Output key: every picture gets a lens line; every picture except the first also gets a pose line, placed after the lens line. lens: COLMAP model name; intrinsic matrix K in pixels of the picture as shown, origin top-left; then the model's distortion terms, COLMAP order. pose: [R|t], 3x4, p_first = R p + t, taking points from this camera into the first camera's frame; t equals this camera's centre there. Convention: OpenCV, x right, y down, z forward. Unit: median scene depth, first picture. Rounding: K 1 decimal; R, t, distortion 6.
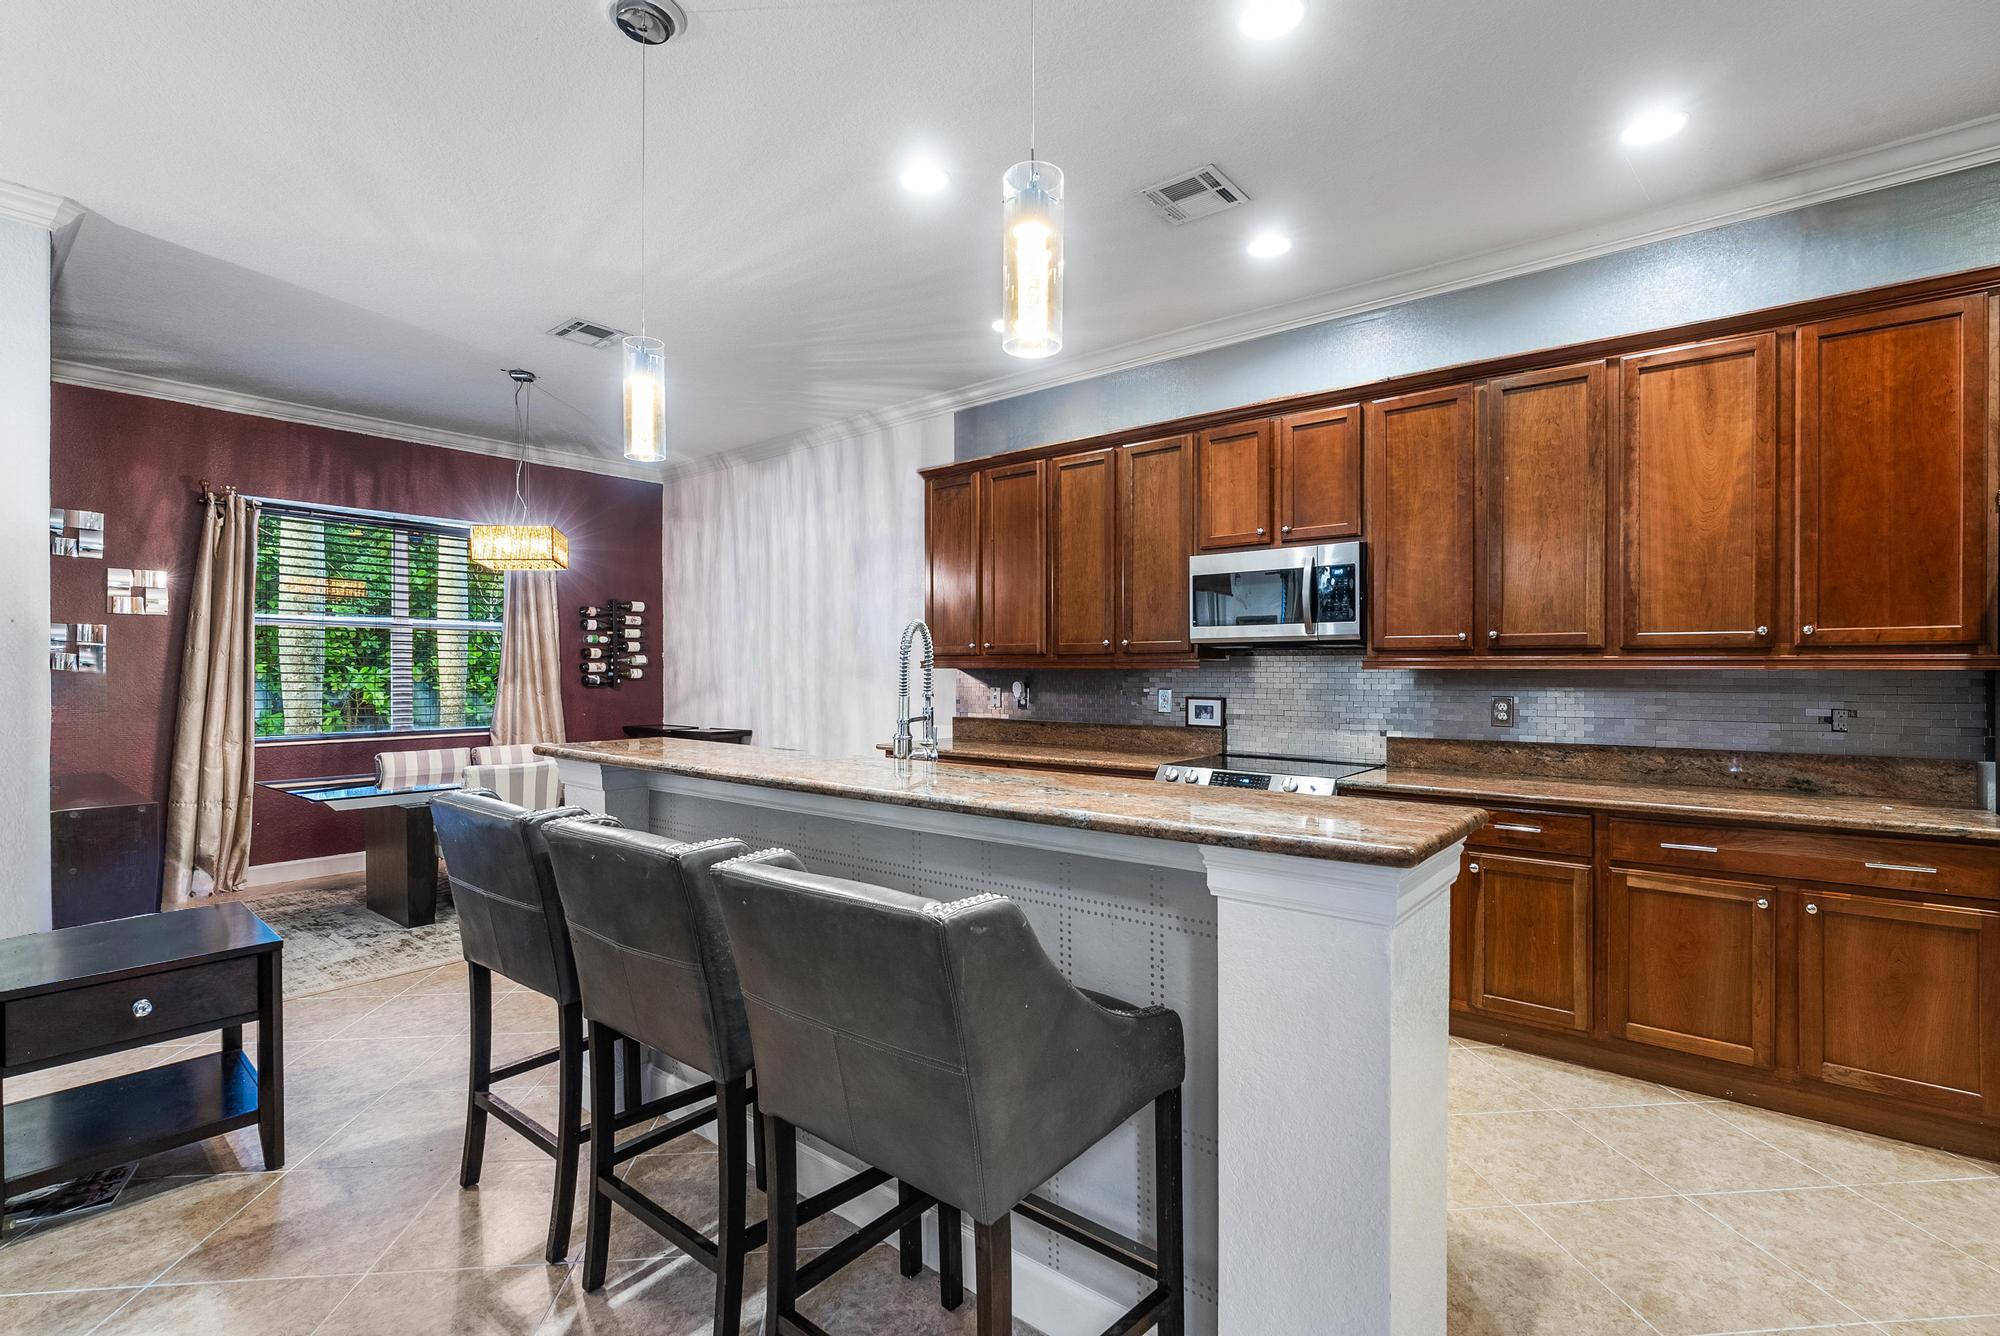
lens RADIAL K [[915.1, 0, 998.7], [0, 915.1, 667.2], [0, 0, 1]] dist [-0.004688, 0.000839]
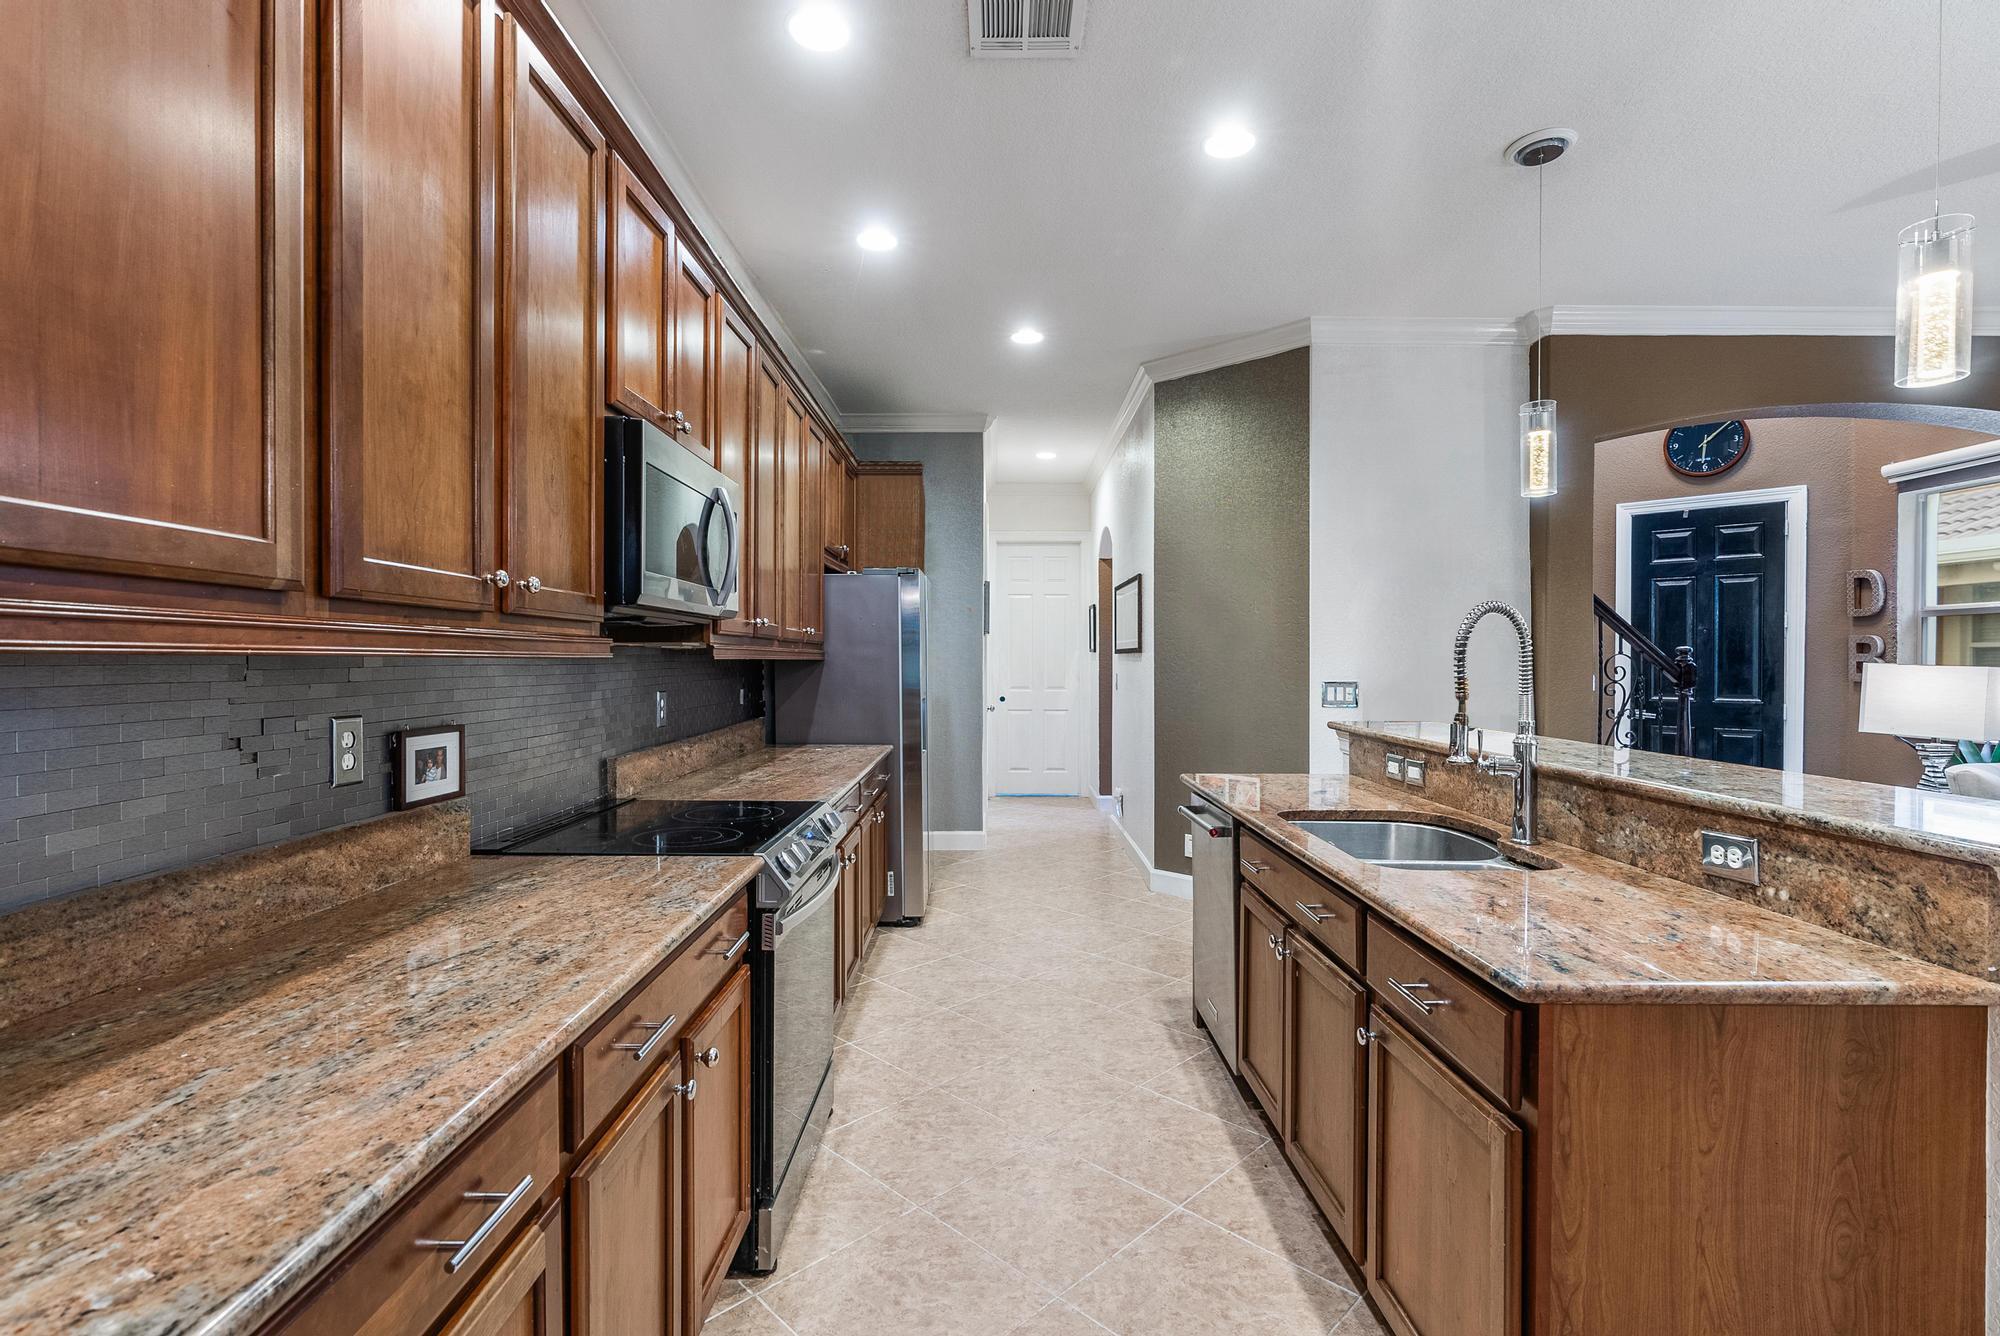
lens RADIAL K [[915.1, 0, 993.0], [0, 915.1, 664.7], [0, 0, 1]] dist [-0.004688, 0.000839]
pose [[-0.629490, -0.006313, 0.776983, -0.250045], [-0.000824, 0.999972, 0.007457, 0.001633], [-0.777008, 0.004054, -0.629478, 1.071764]]
